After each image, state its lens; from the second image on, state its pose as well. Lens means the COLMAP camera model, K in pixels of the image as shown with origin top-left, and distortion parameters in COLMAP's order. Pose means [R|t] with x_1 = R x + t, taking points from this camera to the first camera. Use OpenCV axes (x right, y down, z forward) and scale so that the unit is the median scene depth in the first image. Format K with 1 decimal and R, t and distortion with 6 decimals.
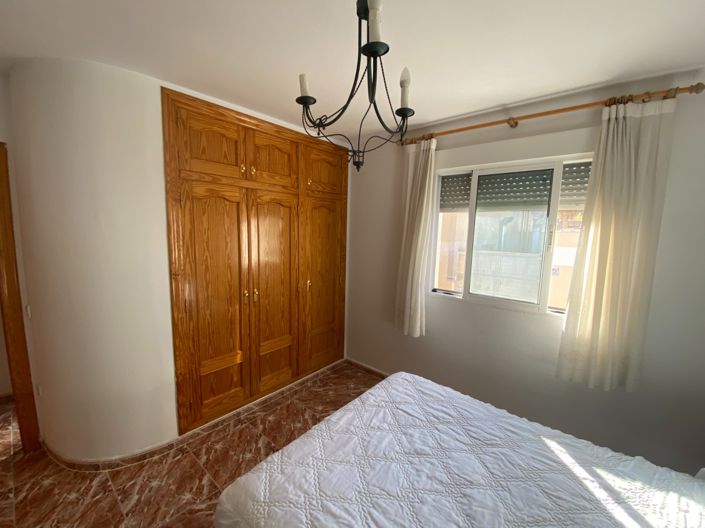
lens RADIAL K [[291.7, 0, 350.5], [0, 291.7, 263.3], [0, 0, 1]] dist [0.044626, -0.035845]
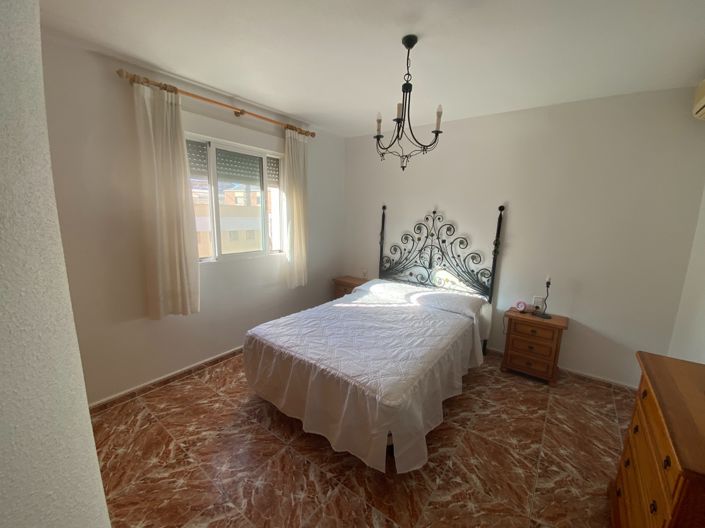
lens RADIAL K [[291.7, 0, 350.5], [0, 291.7, 263.3], [0, 0, 1]] dist [0.044626, -0.035845]
pose [[-0.065846, -0.201657, 0.977240, -0.956532], [0.094038, 0.973753, 0.207274, -0.069786], [-0.993389, 0.105546, -0.045154, 0.722914]]
